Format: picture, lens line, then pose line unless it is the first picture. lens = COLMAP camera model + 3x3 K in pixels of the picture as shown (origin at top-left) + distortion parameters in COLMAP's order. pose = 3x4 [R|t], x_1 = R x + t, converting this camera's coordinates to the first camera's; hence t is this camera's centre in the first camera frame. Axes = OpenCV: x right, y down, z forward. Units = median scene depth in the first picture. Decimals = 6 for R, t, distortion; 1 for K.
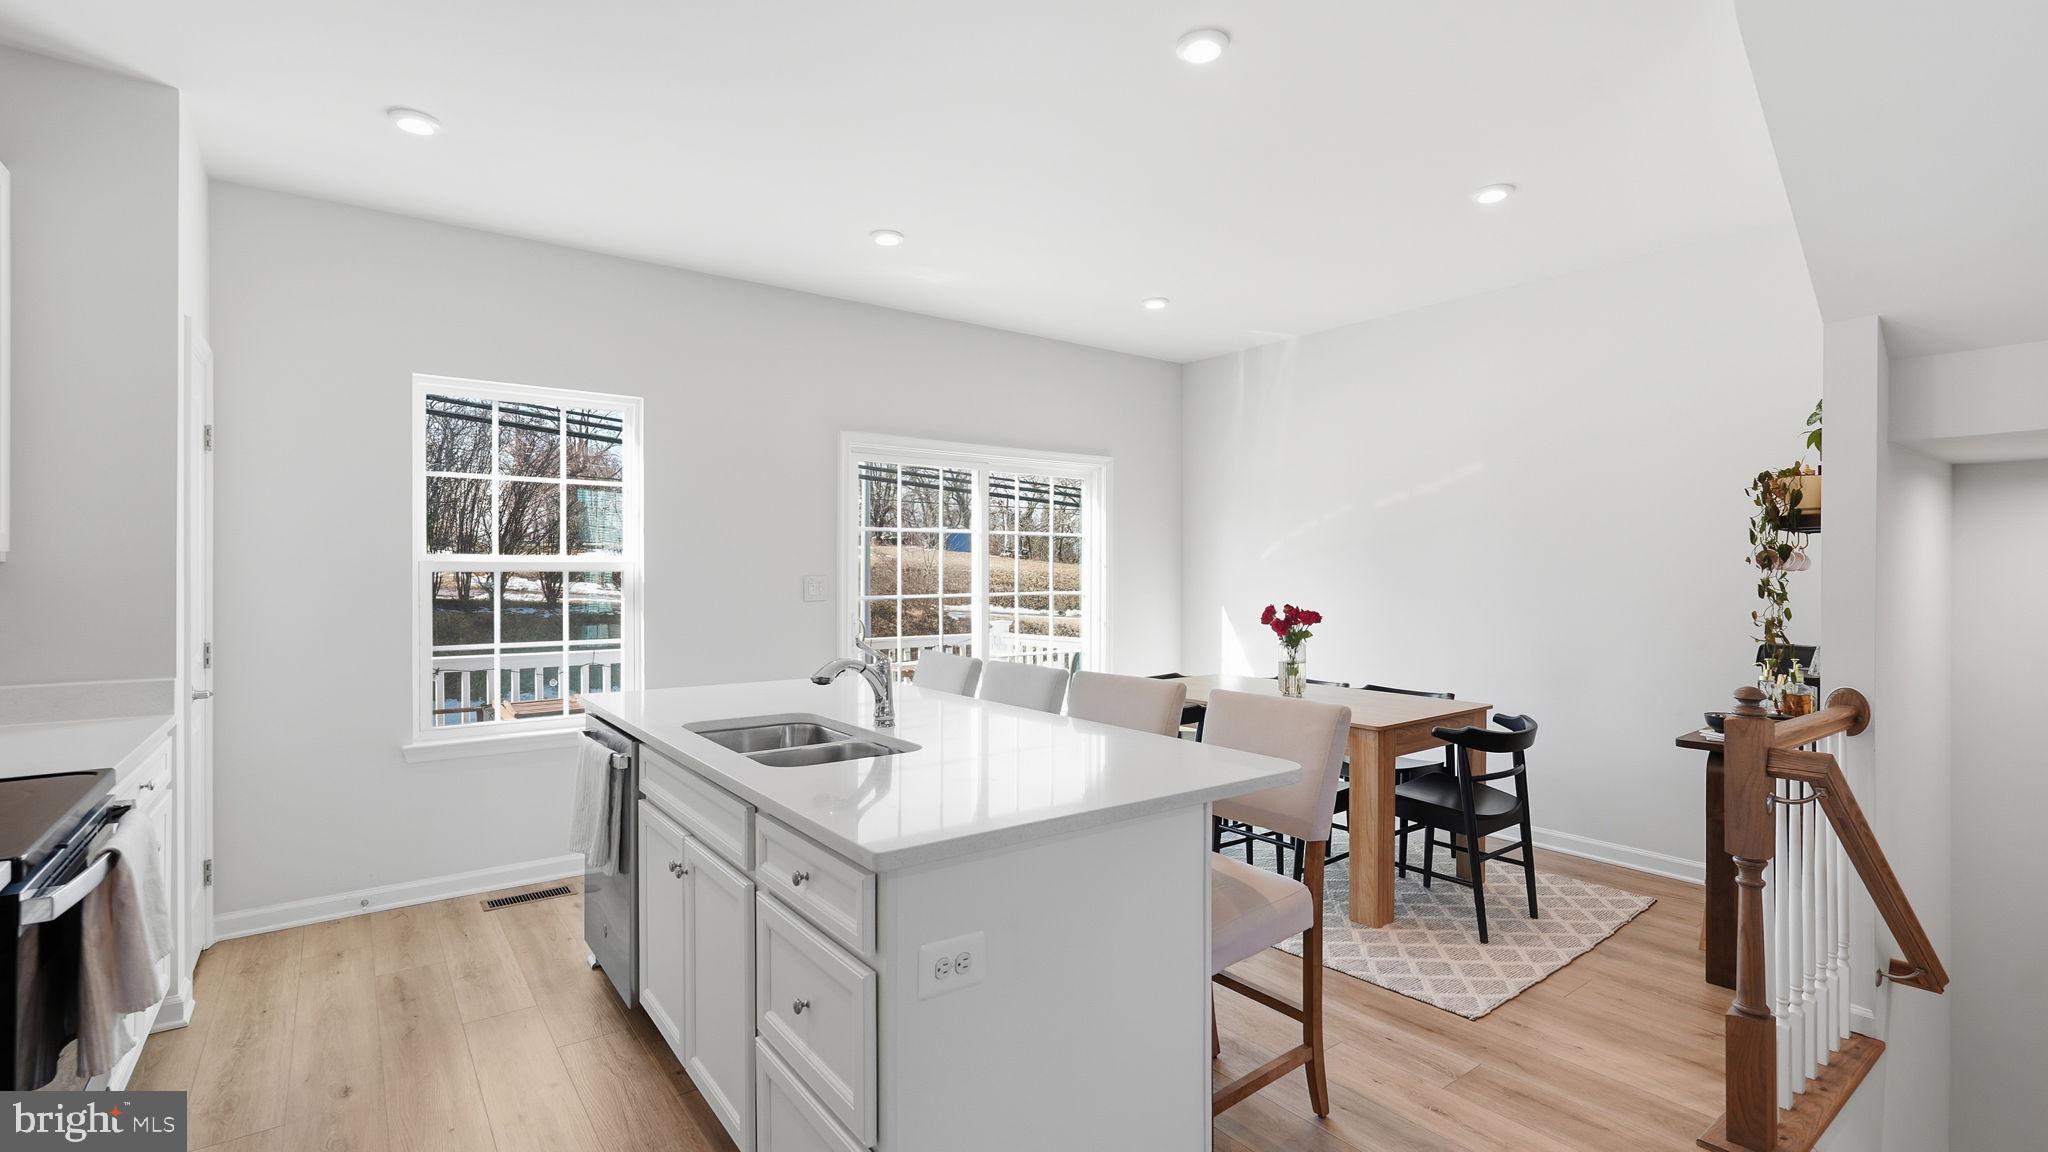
lens RADIAL K [[918.9, 0, 1021.2], [0, 918.9, 576.0], [0, 0, 1]] dist [-0.008368, 0.001314]
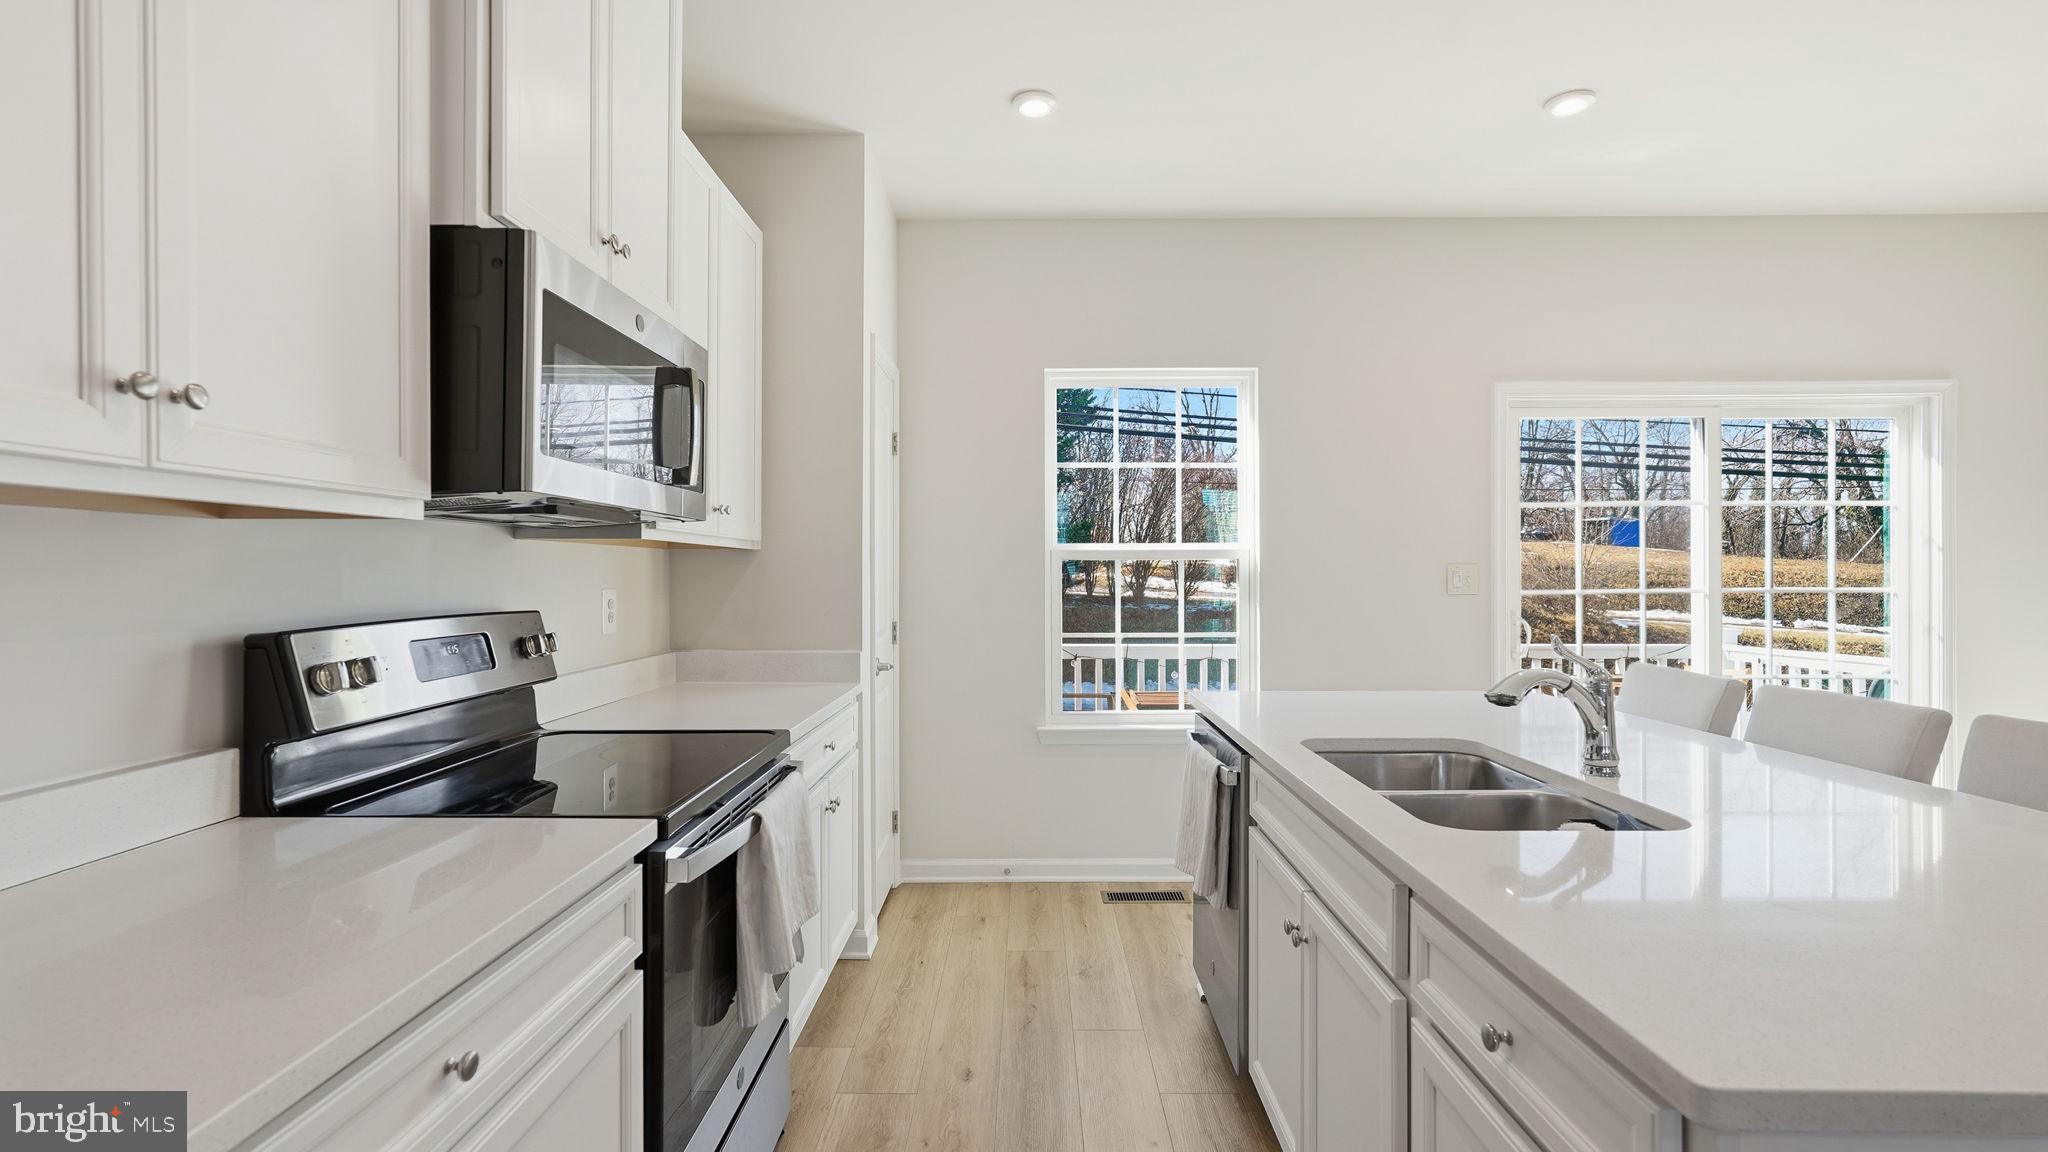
lens RADIAL K [[918.9, 0, 1021.2], [0, 918.9, 576.0], [0, 0, 1]] dist [-0.008368, 0.001314]
pose [[0.796587, -0.001130, -0.604522, -0.070791], [0.000644, 0.999999, -0.001021, 0.017768], [0.604523, 0.000424, 0.796587, 0.191055]]
